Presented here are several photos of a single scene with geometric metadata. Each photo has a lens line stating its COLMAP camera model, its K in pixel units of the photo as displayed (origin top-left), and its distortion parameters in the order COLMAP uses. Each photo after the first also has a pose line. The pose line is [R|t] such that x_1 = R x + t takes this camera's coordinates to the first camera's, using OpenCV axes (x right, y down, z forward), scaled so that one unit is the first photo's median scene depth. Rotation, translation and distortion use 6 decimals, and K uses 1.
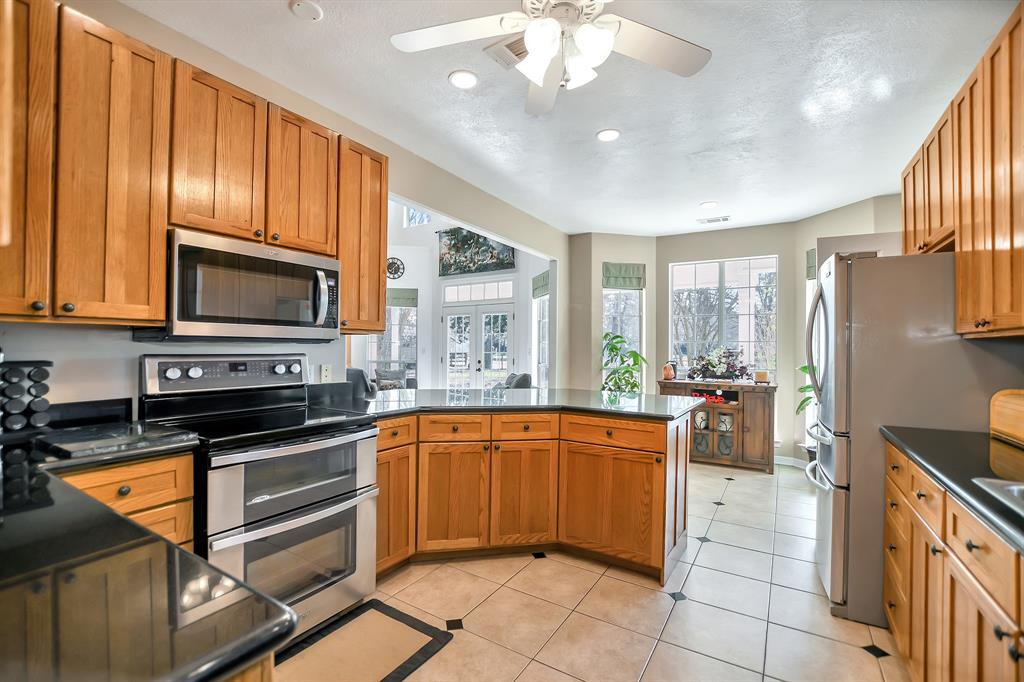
lens RADIAL K [[447.7, 0, 510.1], [0, 447.7, 345.2], [0, 0, 1]] dist [-0.028563, 0.005141]
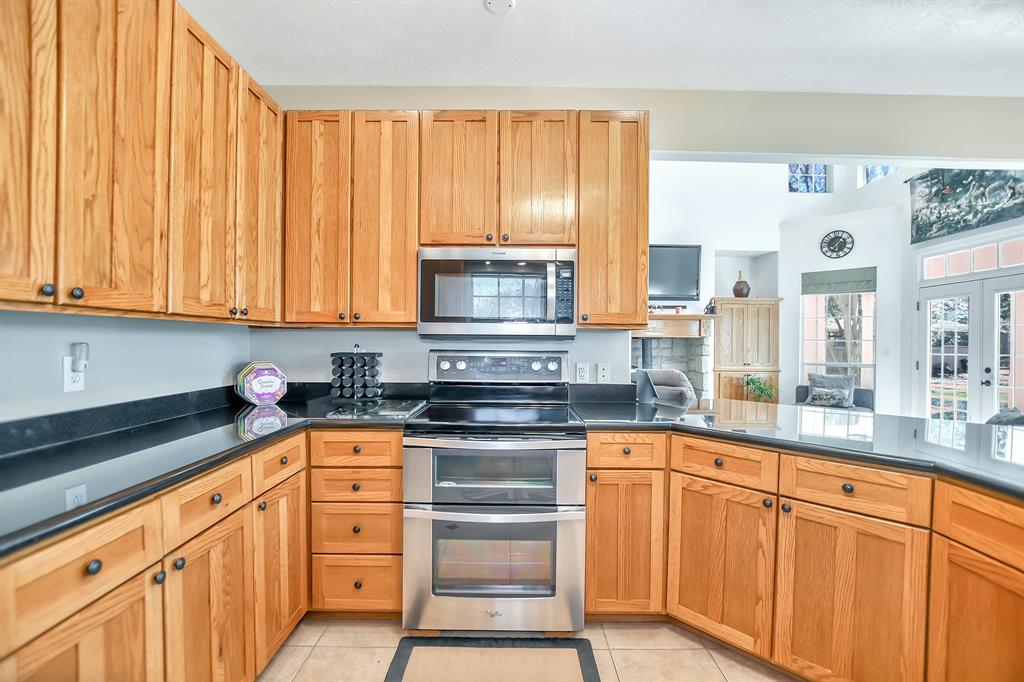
lens RADIAL K [[447.7, 0, 510.1], [0, 447.7, 345.2], [0, 0, 1]] dist [-0.028563, 0.005141]
pose [[0.524810, 0.000361, -0.851220, 0.134240], [0.000425, 1.000000, 0.000686, 0.002436], [0.851220, -0.000722, 0.524809, 0.169700]]
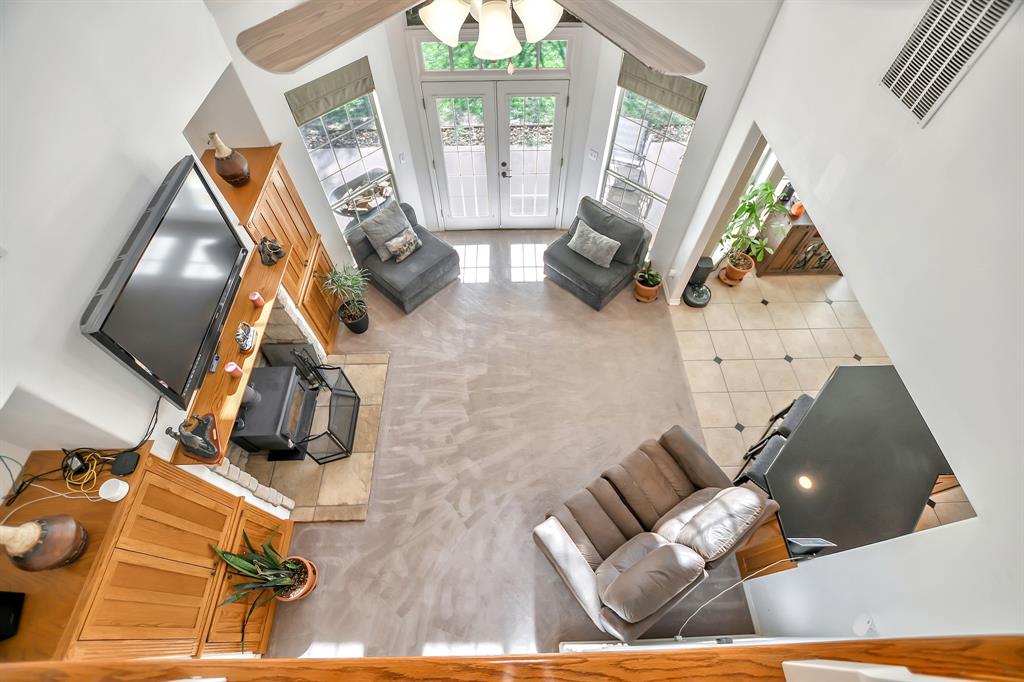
lens RADIAL K [[447.7, 0, 510.1], [0, 447.7, 345.2], [0, 0, 1]] dist [-0.028563, 0.005141]
pose [[0.838133, -0.463384, 0.287764, -0.543521], [0.006615, 0.536153, 0.844095, -0.553124], [-0.545426, -0.705560, 0.452433, 0.663937]]
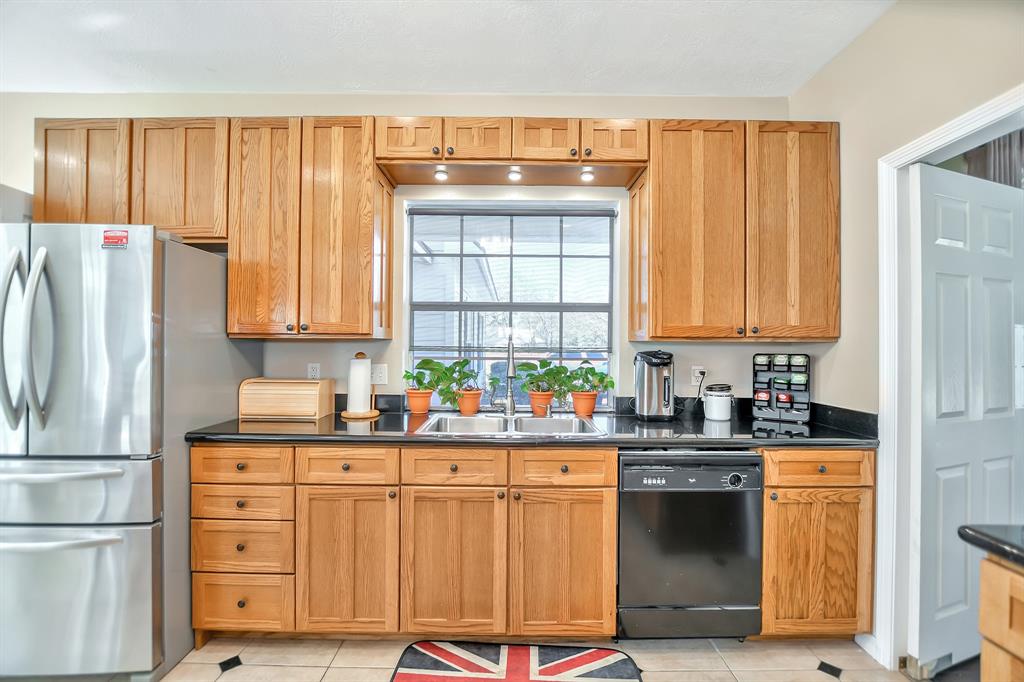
lens RADIAL K [[447.7, 0, 510.1], [0, 447.7, 345.2], [0, 0, 1]] dist [-0.028563, 0.005141]
pose [[-0.523356, -0.007402, 0.852082, -0.101737], [-0.013854, 0.999904, 0.000177, -0.002348], [-0.852001, -0.011712, -0.523409, 0.332248]]
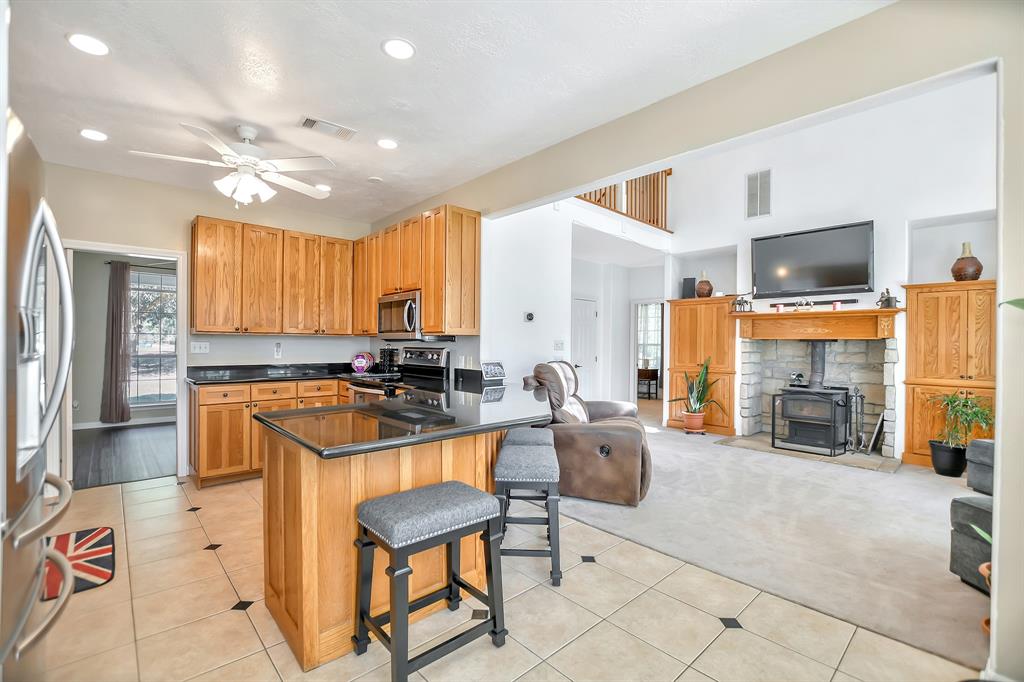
lens RADIAL K [[447.7, 0, 510.1], [0, 447.7, 345.2], [0, 0, 1]] dist [-0.028563, 0.005141]
pose [[-0.269684, -0.009077, -0.962906, 0.467497], [-0.007491, 0.999945, -0.007328, 0.008066], [0.962920, 0.005237, -0.269737, 0.743177]]
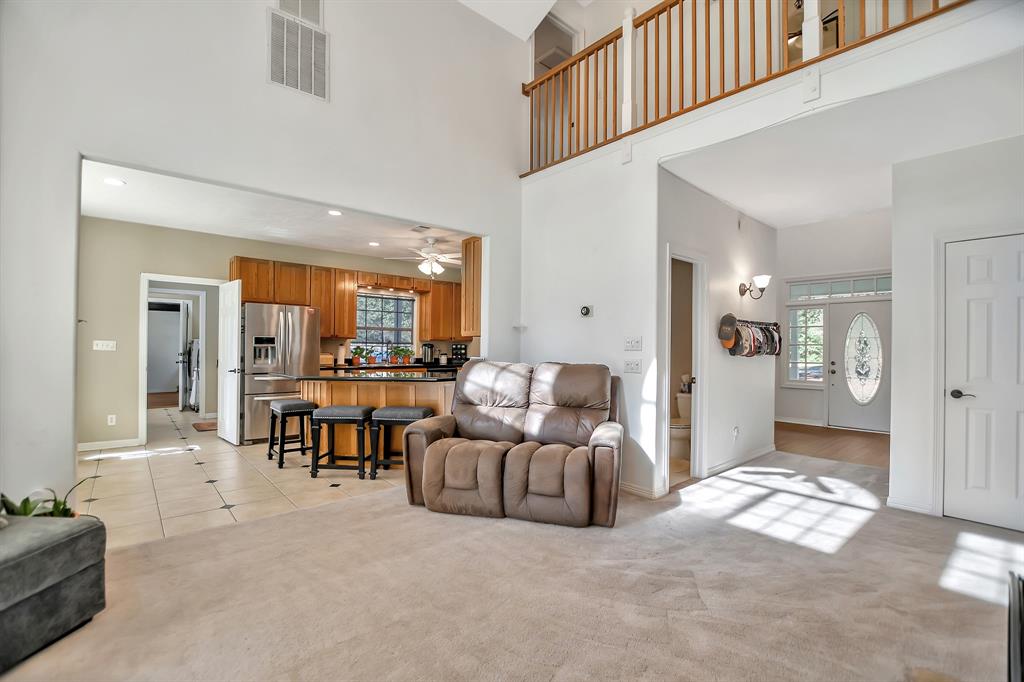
lens RADIAL K [[447.7, 0, 510.1], [0, 447.7, 345.2], [0, 0, 1]] dist [-0.028563, 0.005141]
pose [[-0.956926, -0.014780, 0.289956, -0.483566], [-0.017326, 0.999831, -0.006218, 0.010386], [-0.289815, -0.010974, -0.957020, 1.294269]]
